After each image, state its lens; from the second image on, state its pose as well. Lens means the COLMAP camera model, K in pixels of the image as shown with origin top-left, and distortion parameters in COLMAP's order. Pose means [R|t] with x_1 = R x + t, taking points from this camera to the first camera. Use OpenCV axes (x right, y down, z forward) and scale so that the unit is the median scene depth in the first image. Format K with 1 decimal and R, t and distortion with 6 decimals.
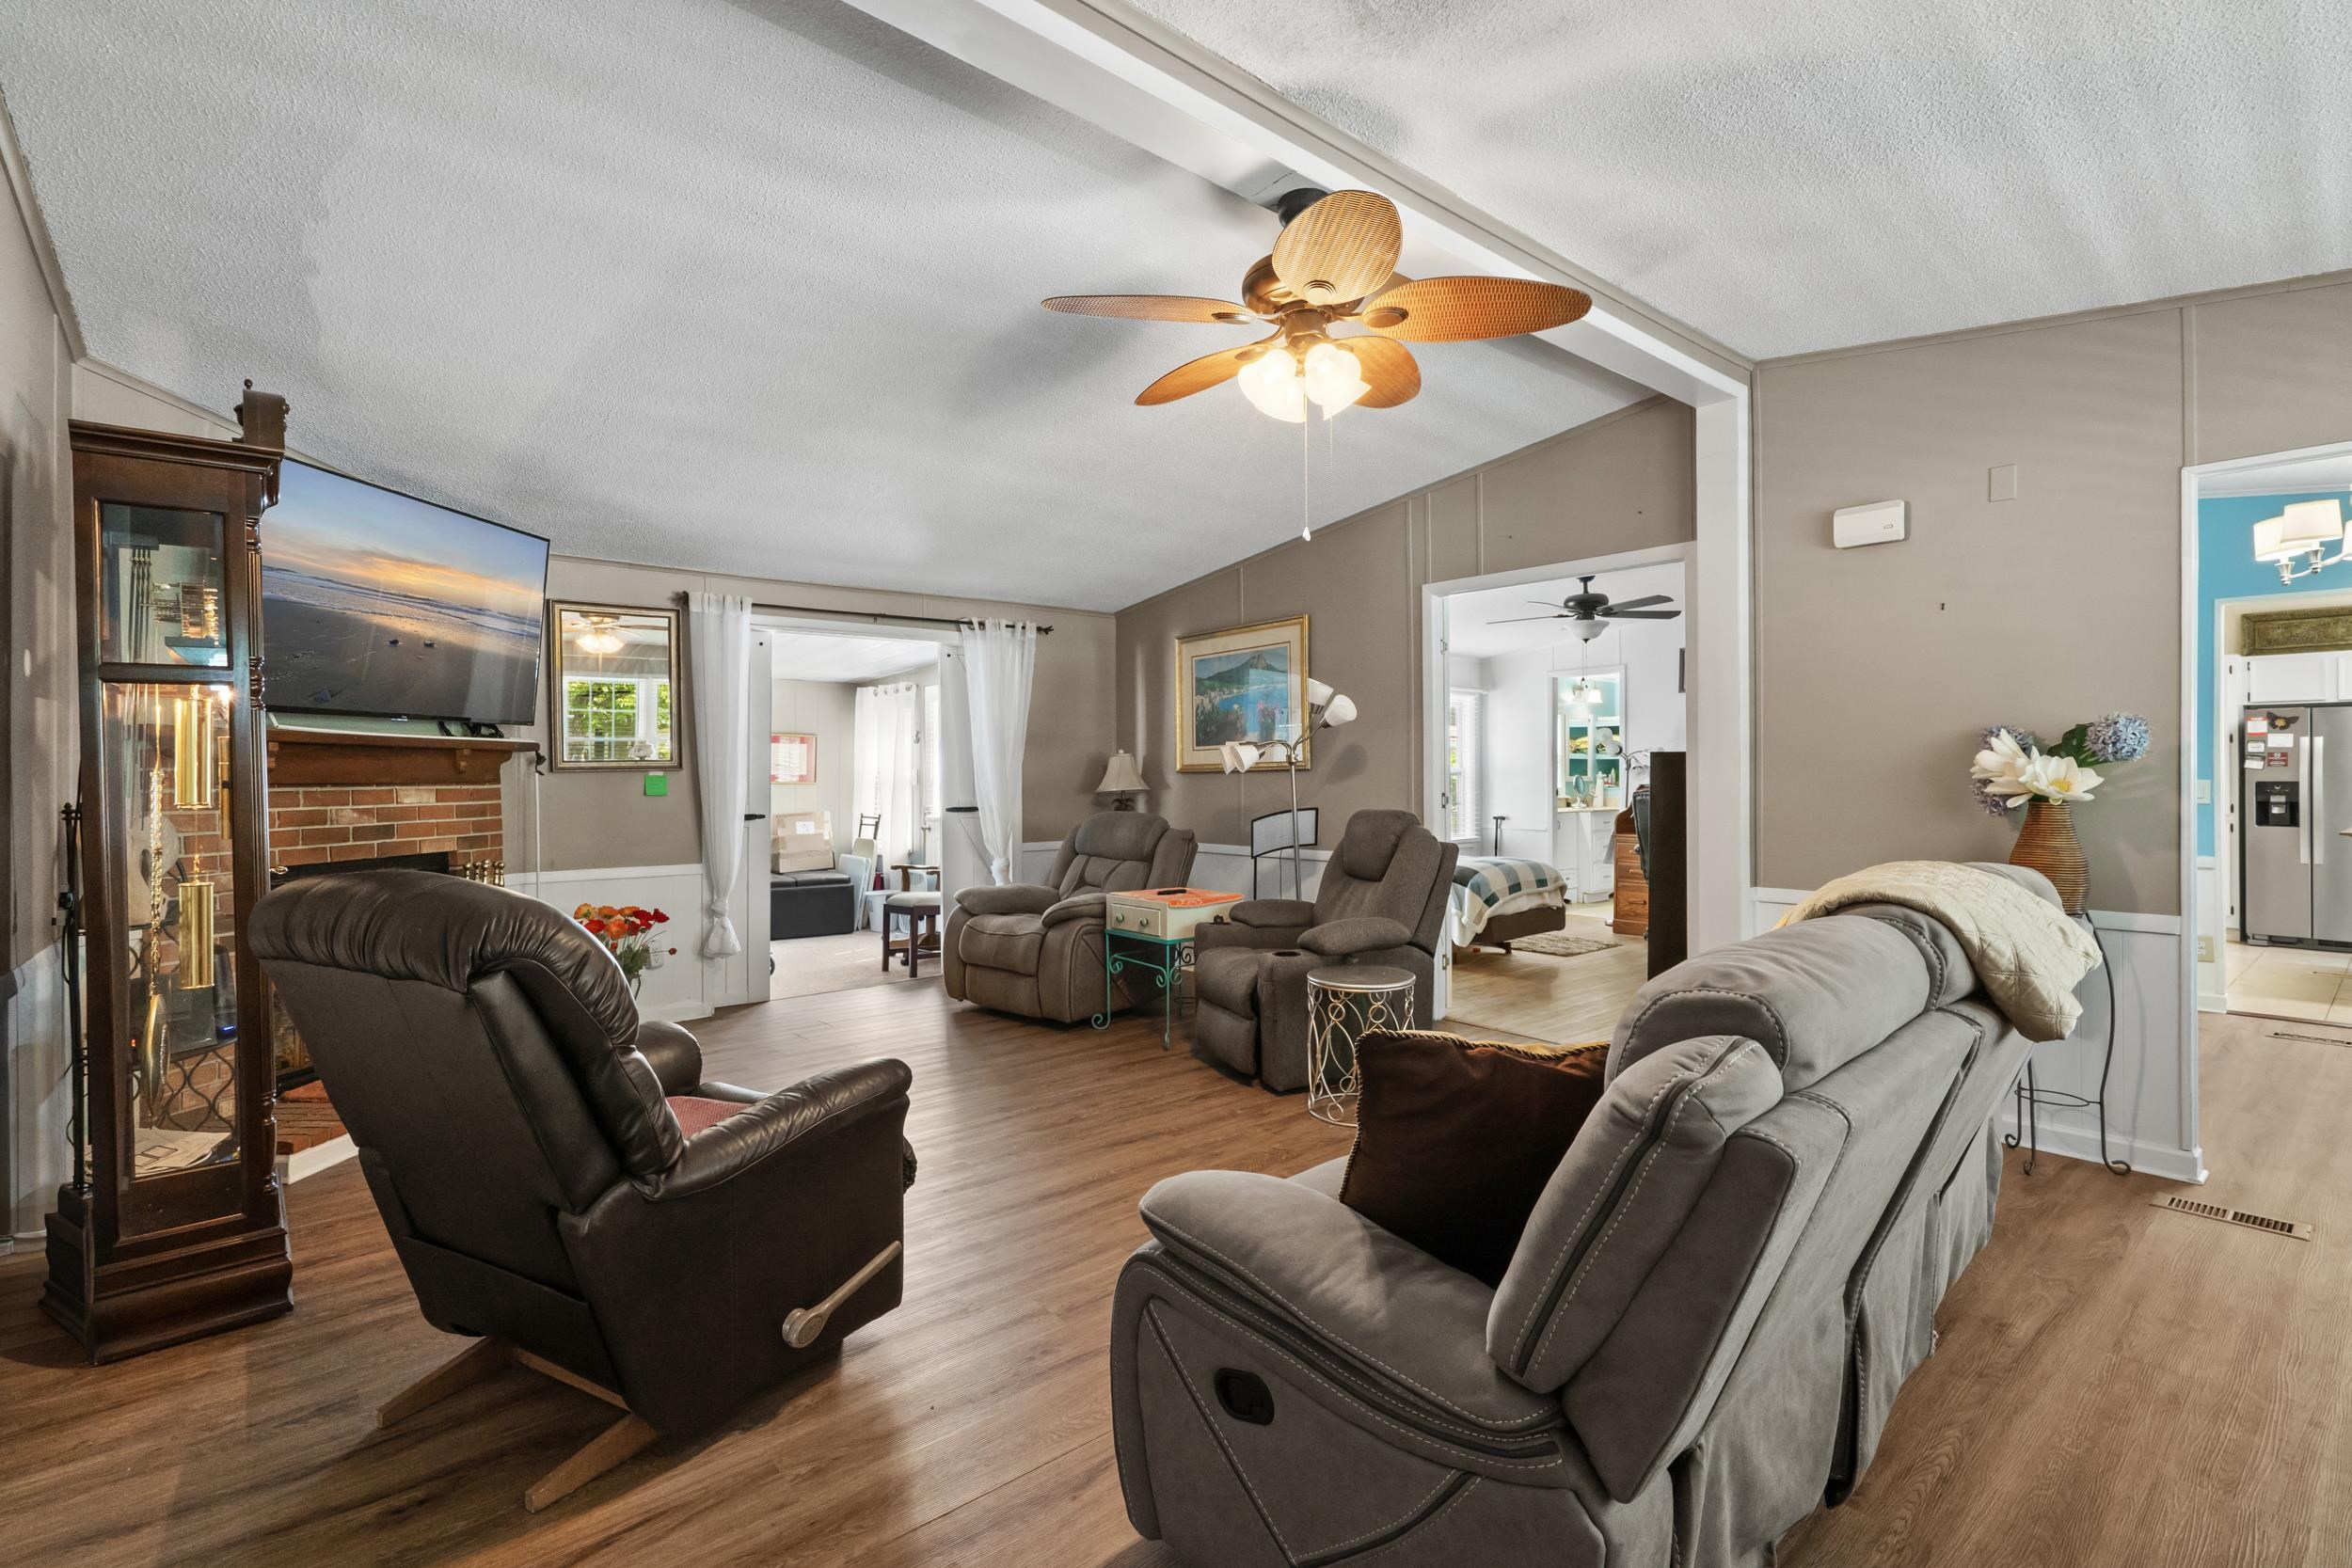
lens RADIAL K [[1078.8, 0, 1164.1], [0, 1078.8, 778.7], [0, 0, 1]] dist [-0.005365, -0.000480]
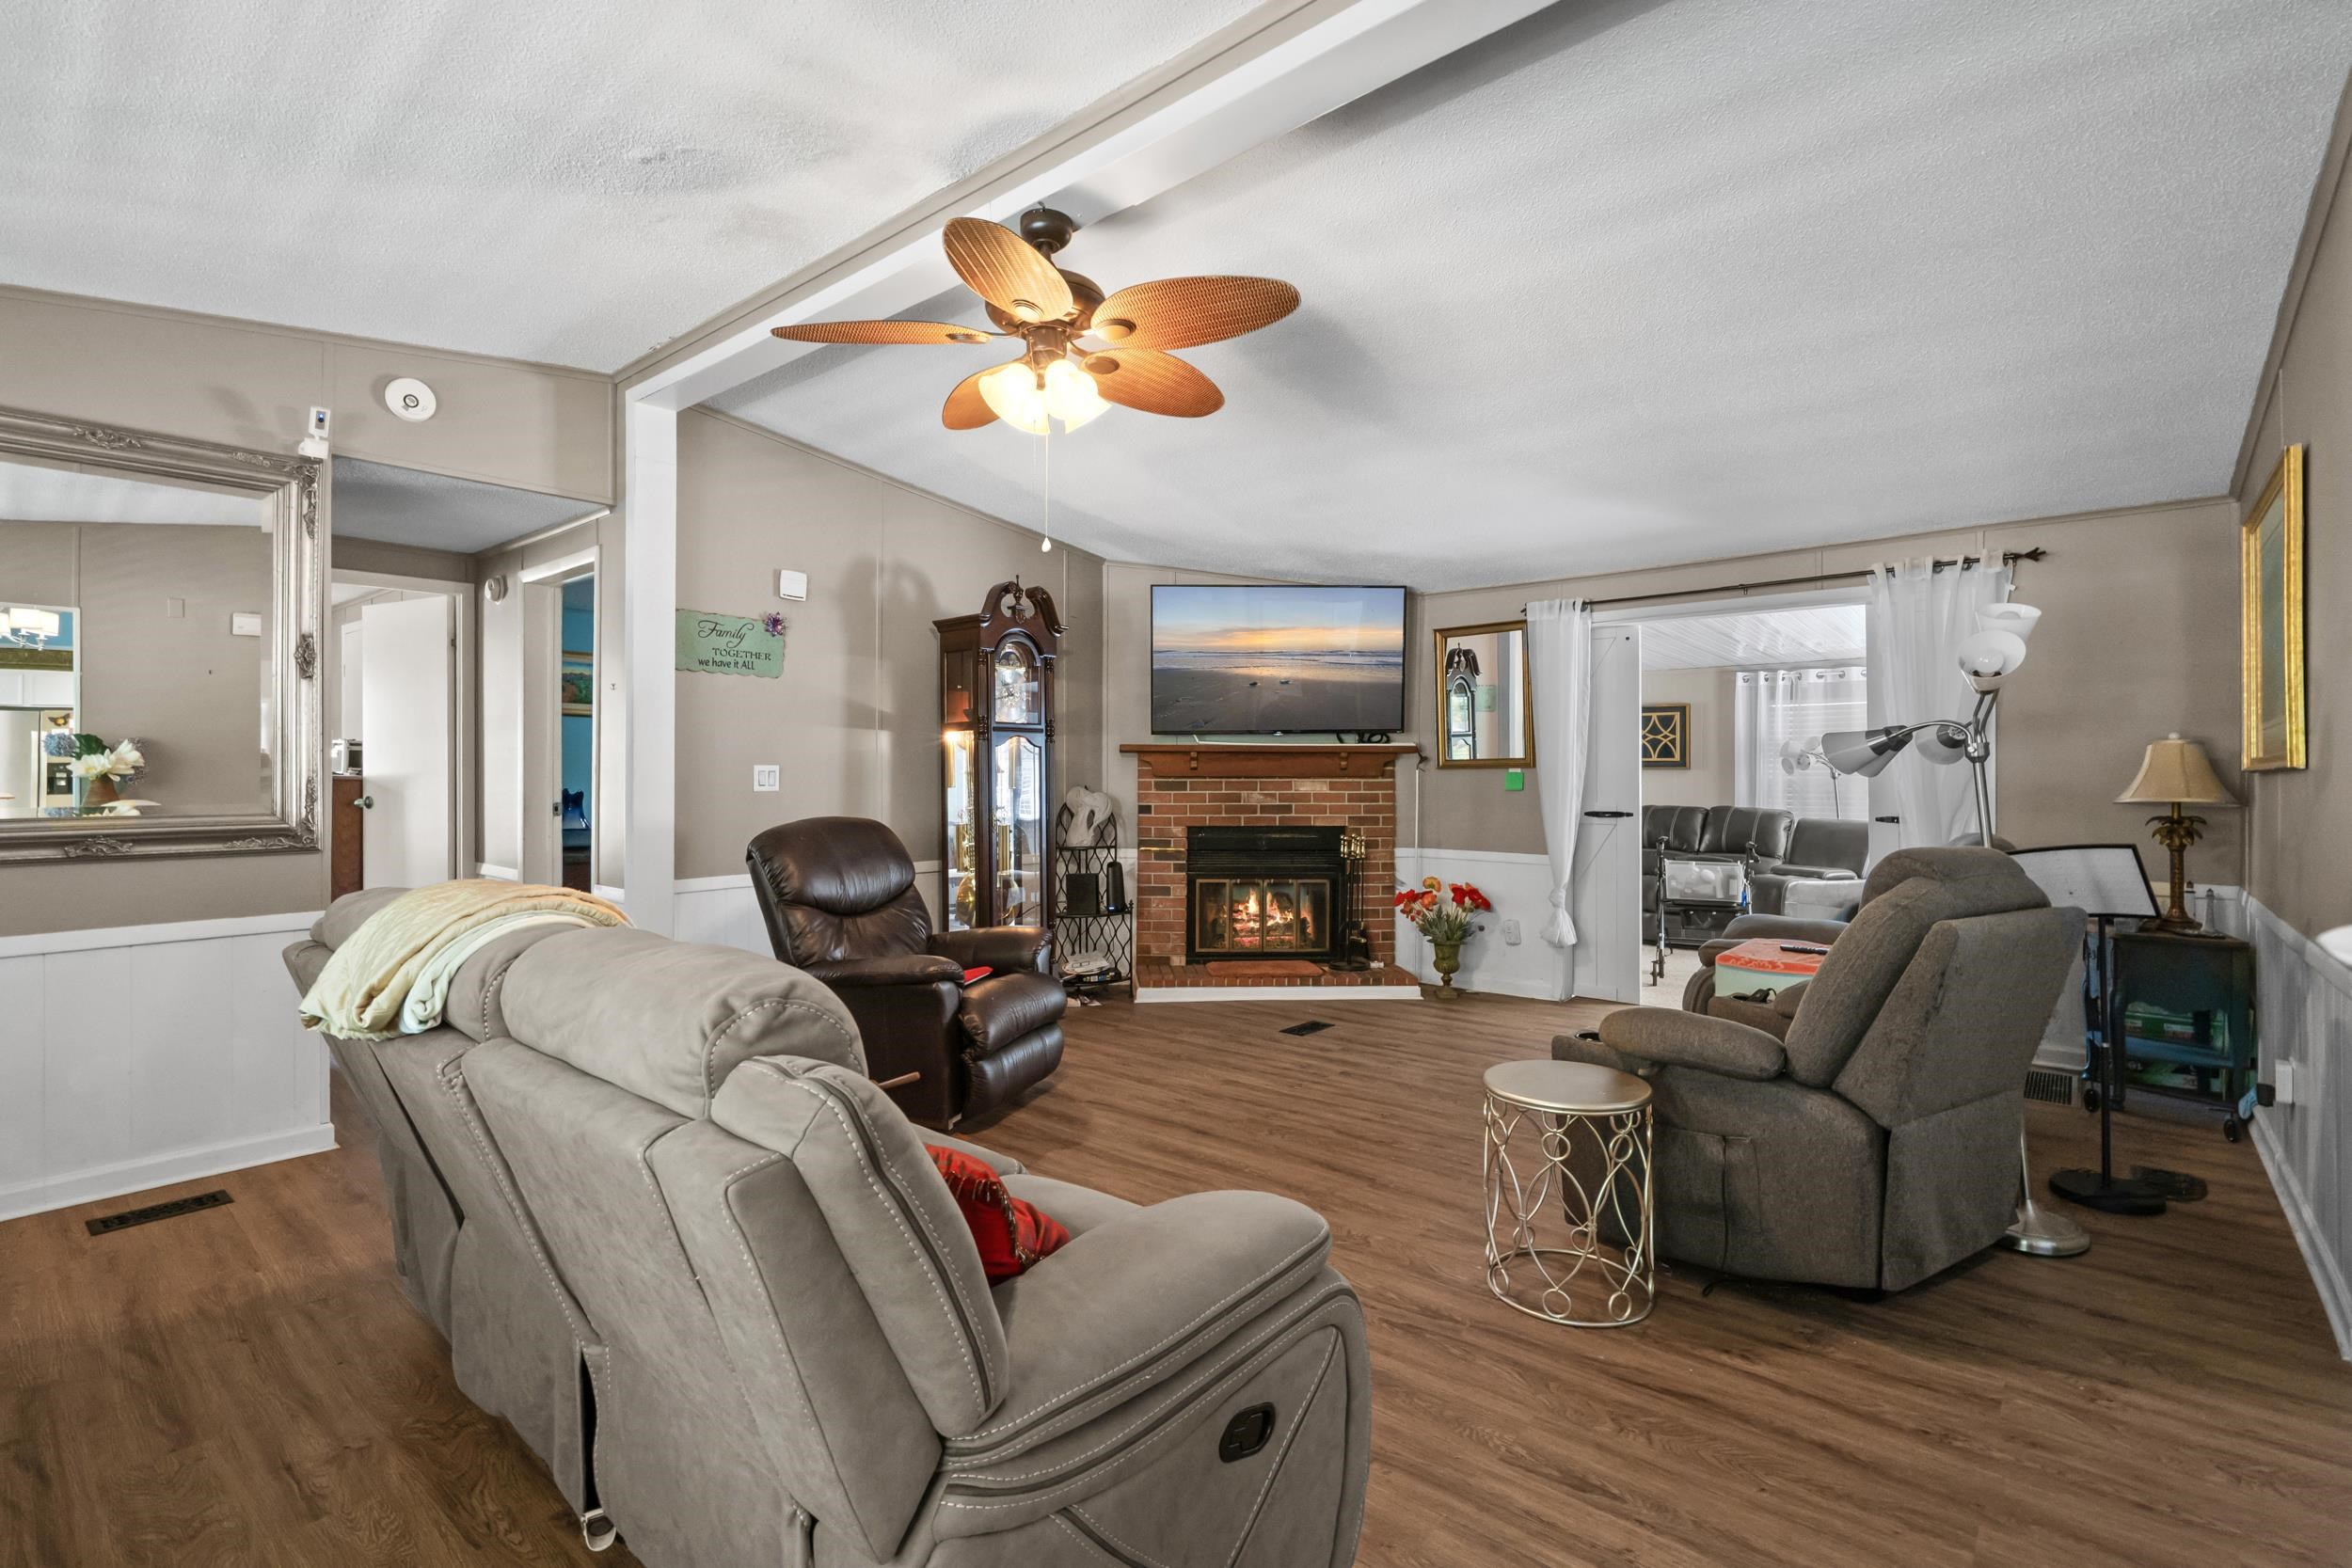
lens RADIAL K [[1078.8, 0, 1167.0], [0, 1078.8, 772.4], [0, 0, 1]] dist [-0.005365, -0.000480]
pose [[0.148472, 0.005316, -0.988902, 0.678957], [-0.008135, 0.999958, 0.004154, -0.006102], [0.988883, 0.007428, 0.148509, 0.565115]]
